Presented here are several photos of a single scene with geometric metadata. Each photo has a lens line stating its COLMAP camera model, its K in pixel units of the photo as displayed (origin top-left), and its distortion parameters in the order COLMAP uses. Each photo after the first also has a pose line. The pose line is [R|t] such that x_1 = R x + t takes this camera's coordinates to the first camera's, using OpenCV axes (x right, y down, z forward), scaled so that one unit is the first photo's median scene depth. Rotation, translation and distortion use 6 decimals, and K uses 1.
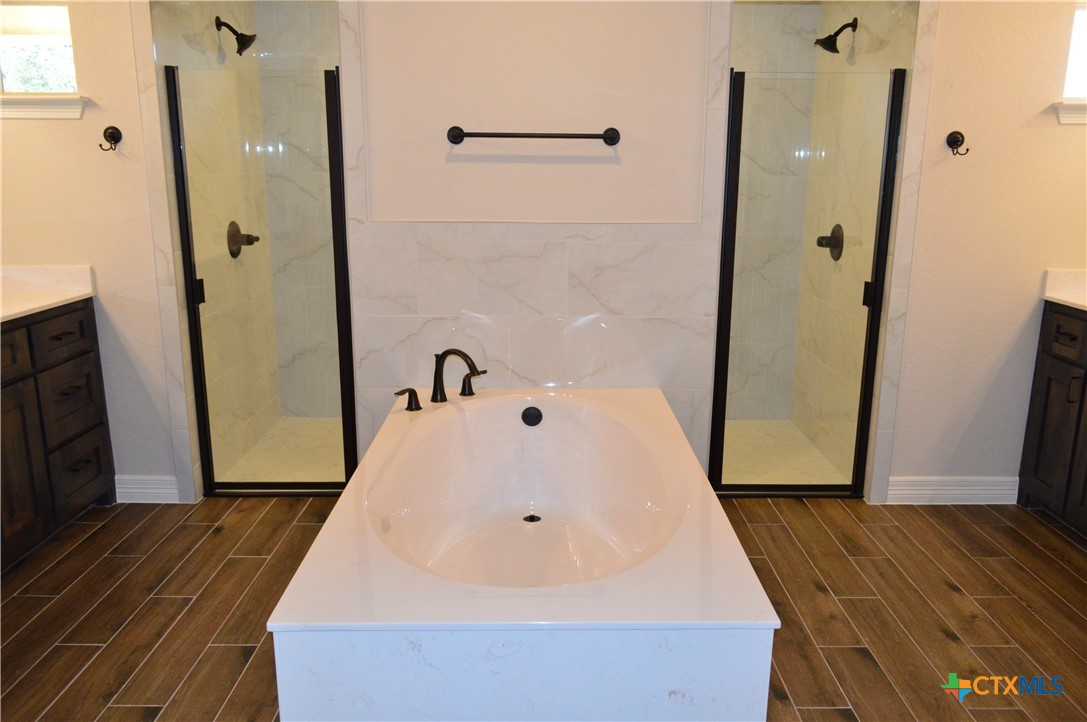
lens RADIAL K [[856.2, 0, 546.8], [0, 856.2, 361.1], [0, 0, 1]] dist [-0.019395, 0.014701]
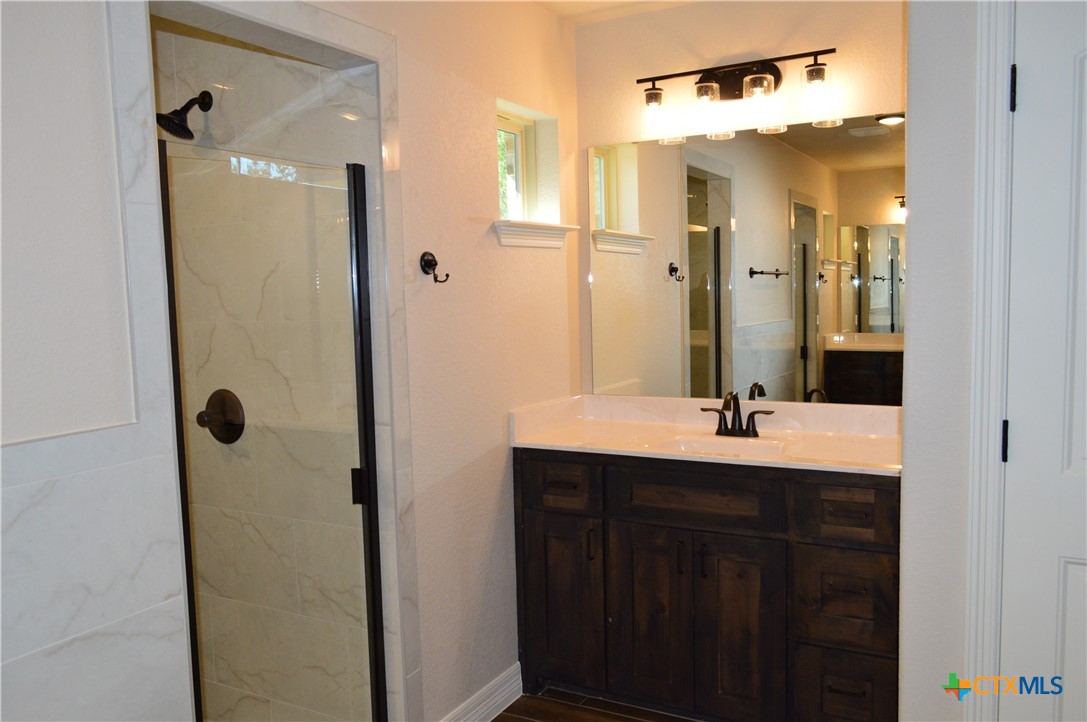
lens RADIAL K [[856.2, 0, 542.1], [0, 856.2, 362.1], [0, 0, 1]] dist [-0.019395, 0.014701]
pose [[0.492282, -0.093376, 0.865413, -0.131240], [0.226384, 0.973749, -0.023711, -0.129004], [-0.840481, 0.207589, 0.500498, 0.537189]]
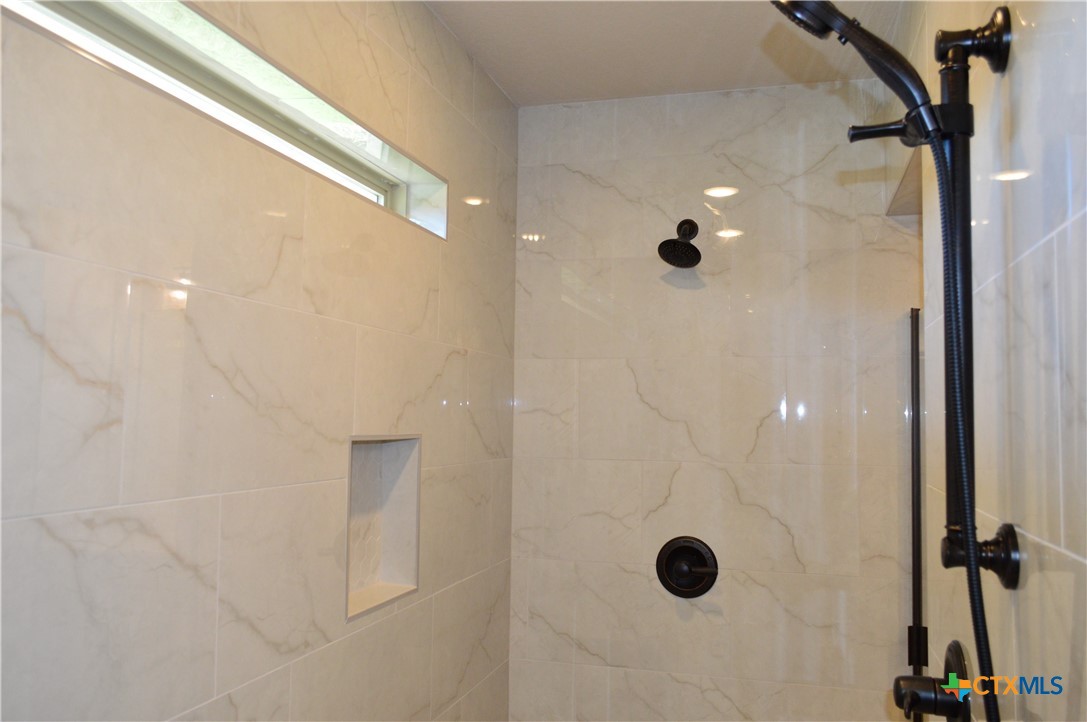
lens RADIAL K [[856.2, 0, 542.3], [0, 856.2, 364.8], [0, 0, 1]] dist [-0.019395, 0.014701]
pose [[0.286422, 0.057785, 0.956359, -0.324919], [0.205978, 0.971126, -0.120366, -0.268252], [-0.935701, 0.231464, 0.266249, 1.072561]]
